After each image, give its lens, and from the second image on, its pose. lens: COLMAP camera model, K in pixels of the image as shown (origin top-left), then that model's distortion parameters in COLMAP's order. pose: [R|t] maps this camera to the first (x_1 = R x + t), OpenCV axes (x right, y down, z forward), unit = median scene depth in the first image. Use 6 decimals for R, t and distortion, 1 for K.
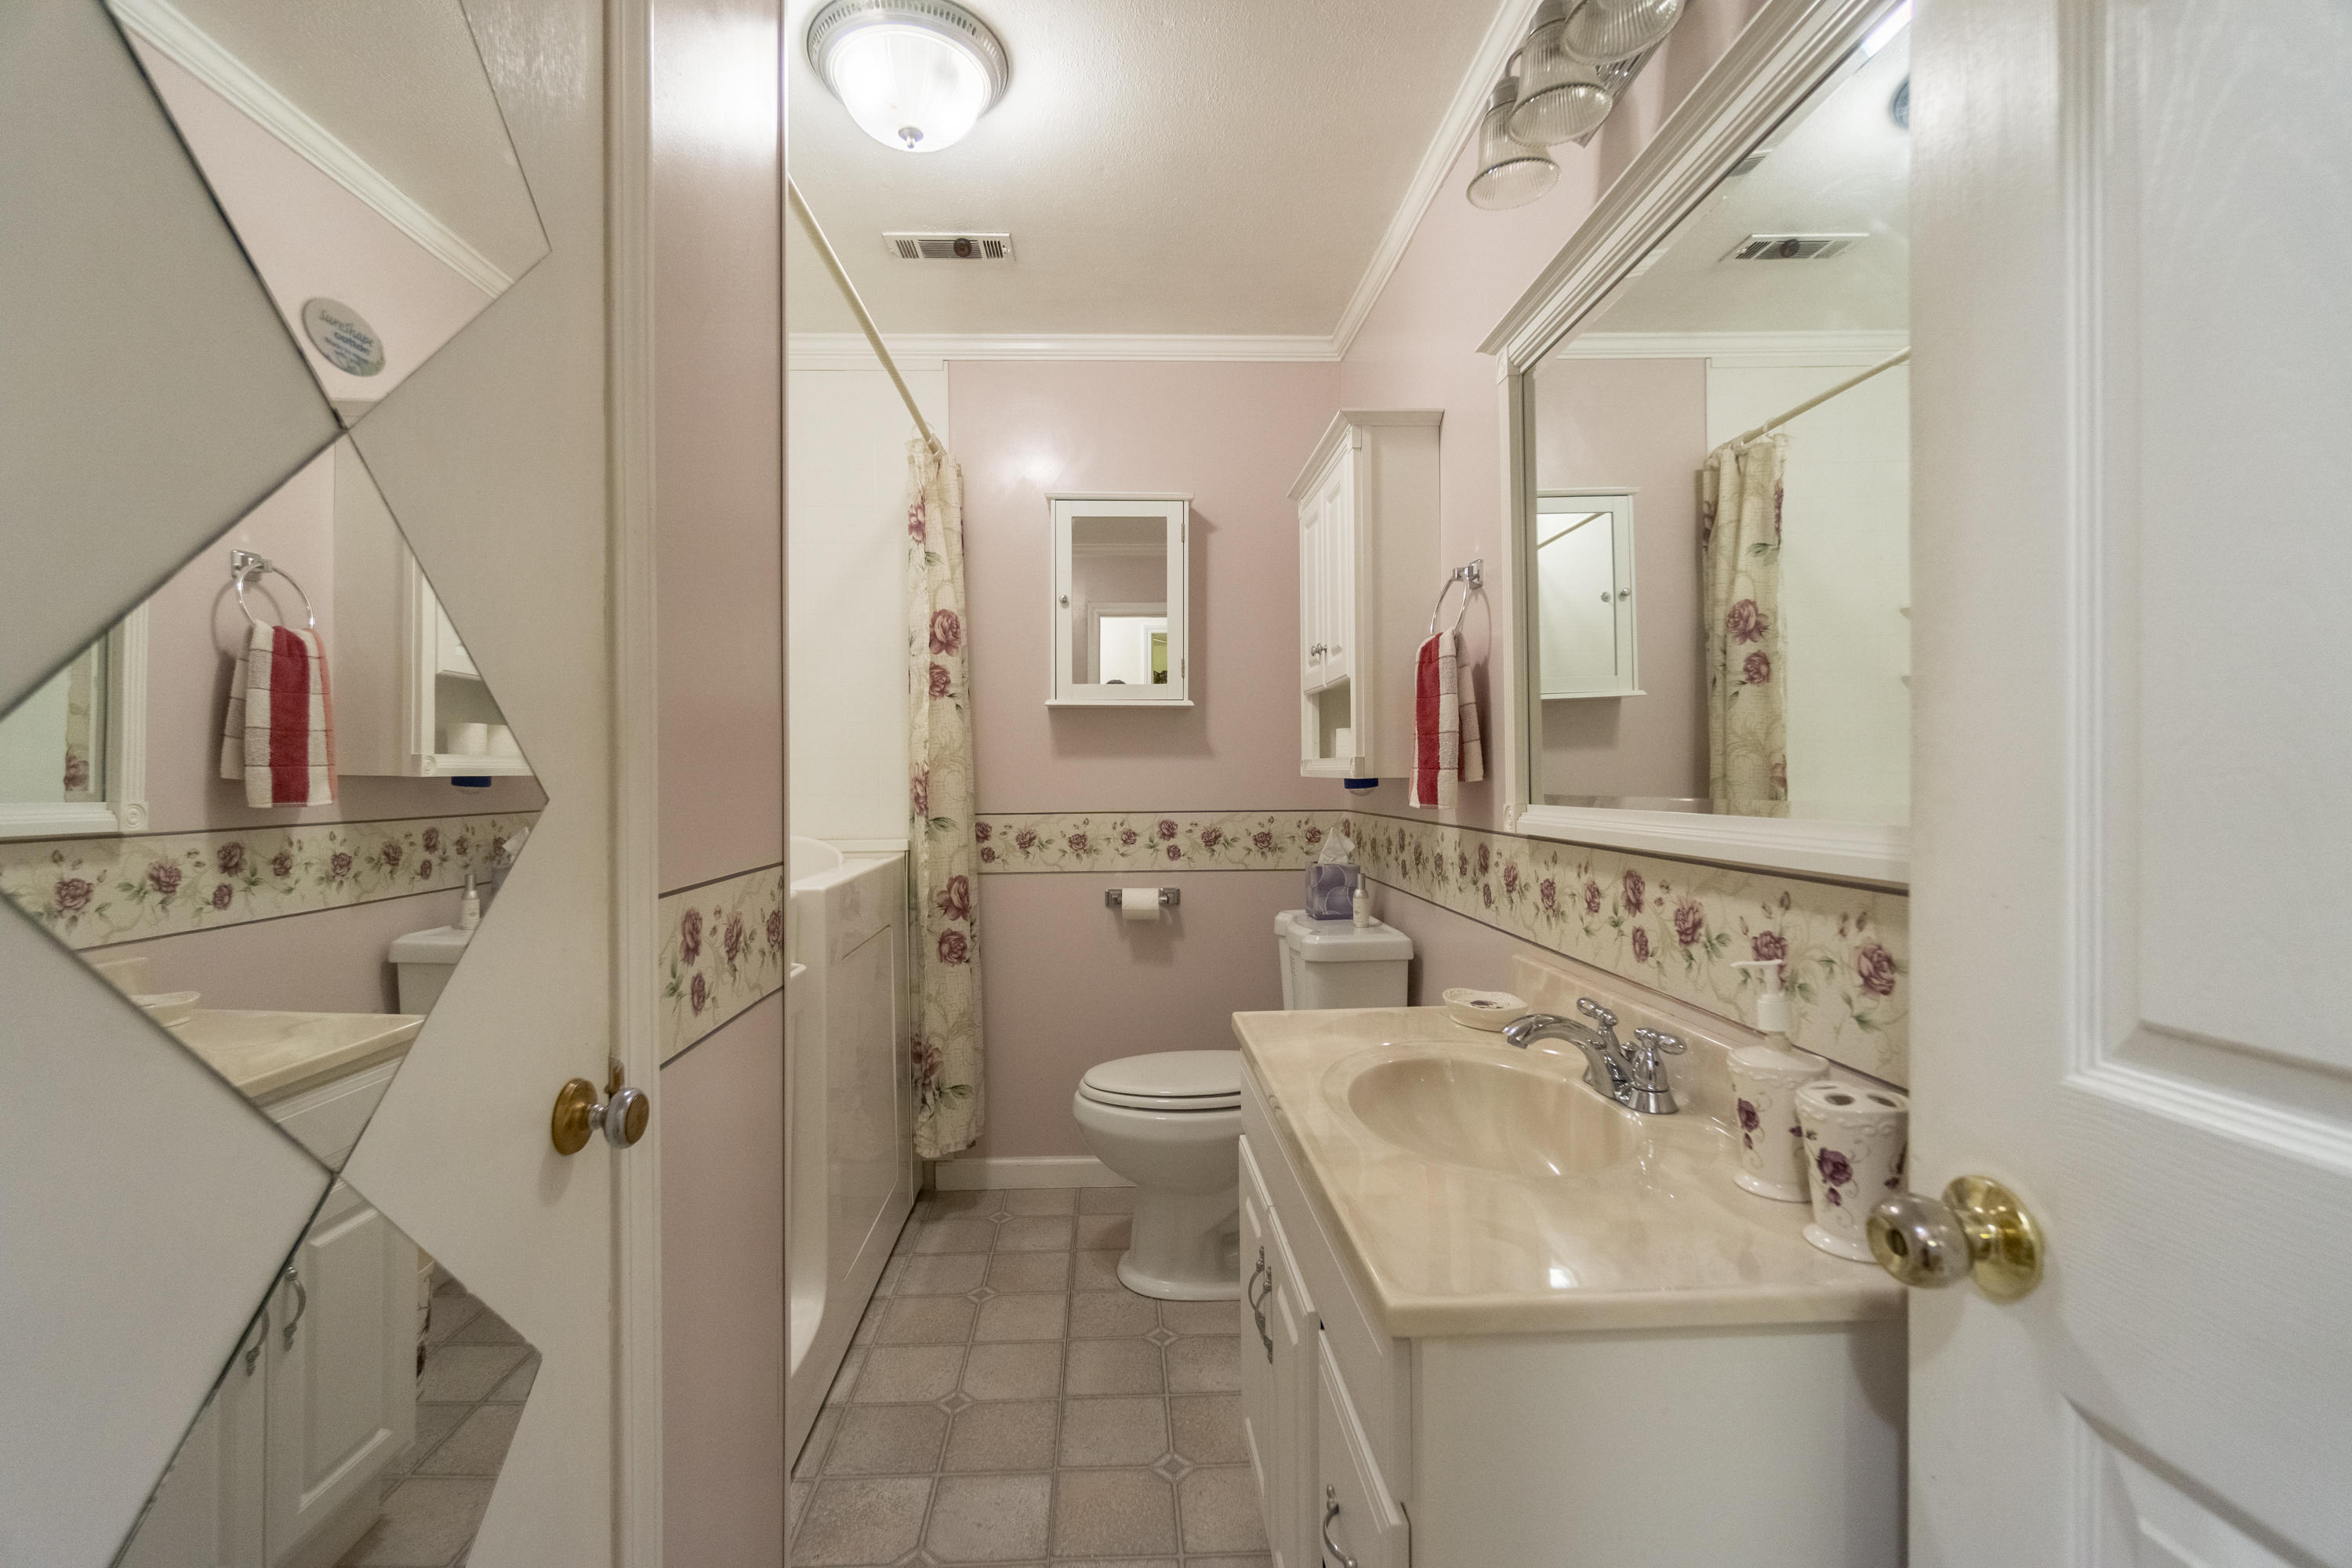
lens RADIAL K [[1037.1, 0, 1165.9], [0, 1037.1, 778.6], [0, 0, 1]] dist [-0.000568, -0.000236]
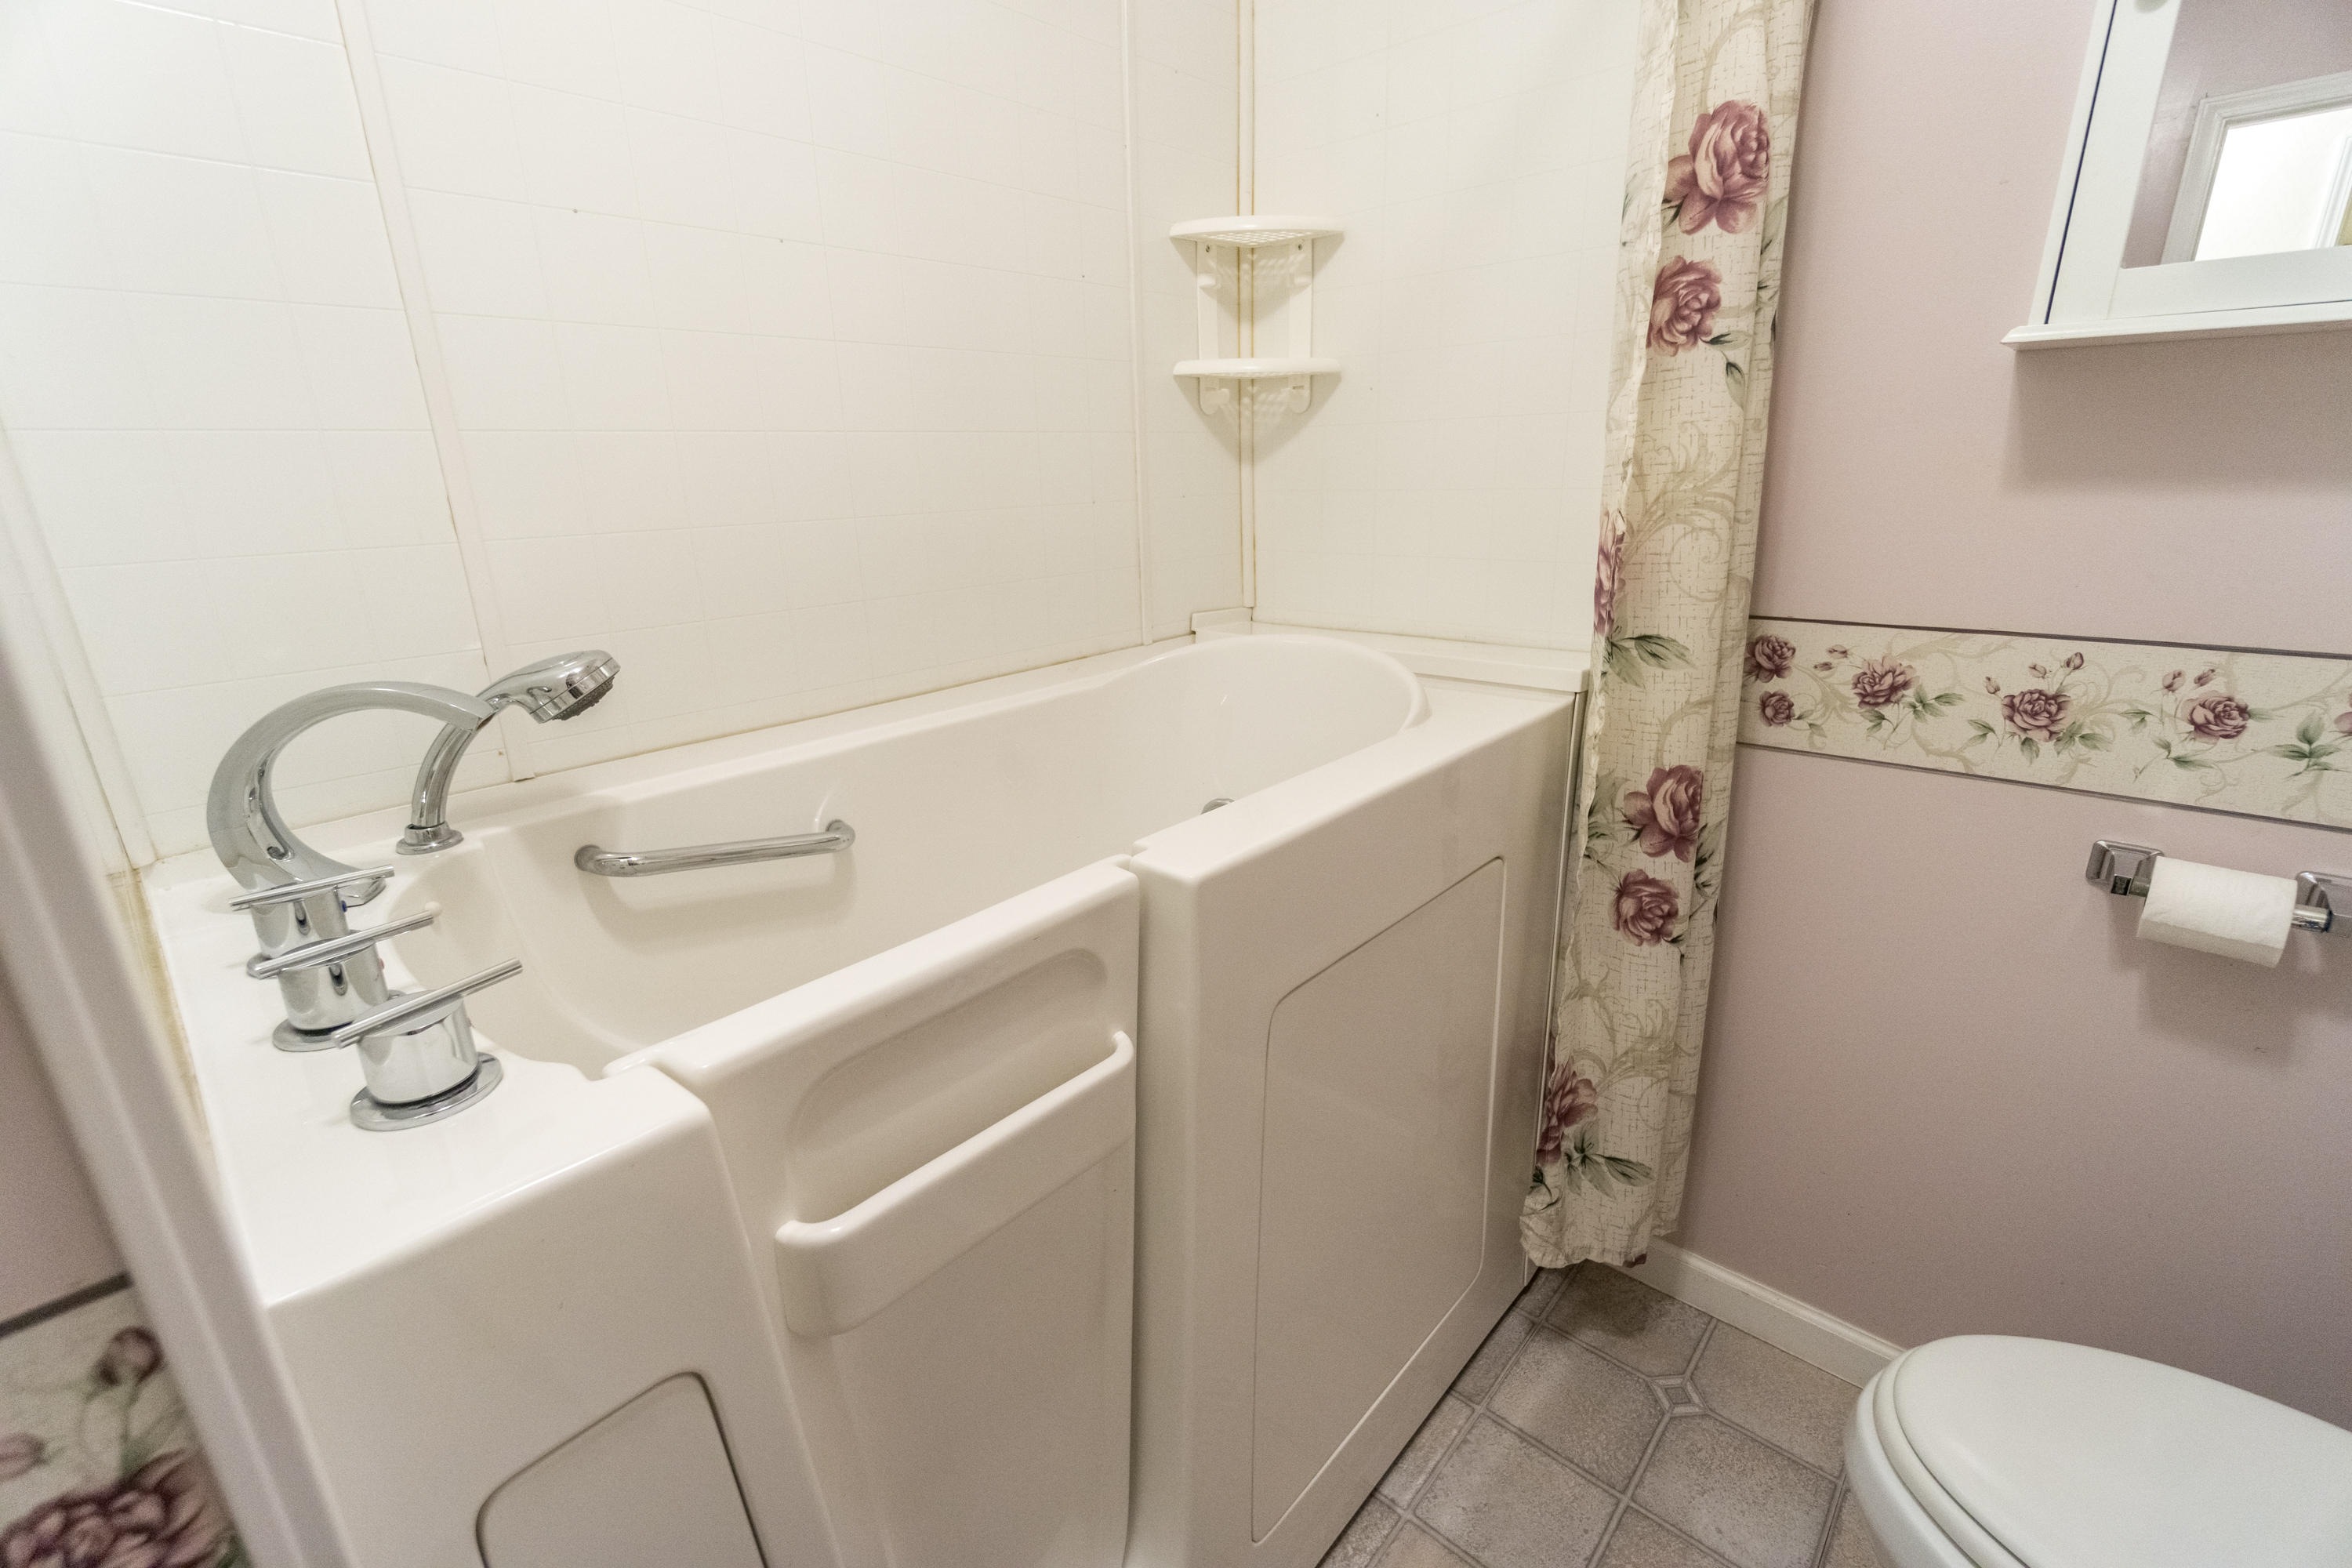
lens RADIAL K [[1043.9, 0, 1159.4], [0, 1043.9, 774.2], [0, 0, 1]] dist [-0.014150, 0.008344]
pose [[0.699186, 0.204206, -0.685157, -0.045459], [0.025848, 0.950494, 0.309665, -0.049880], [0.714473, -0.234223, 0.659294, 0.532673]]
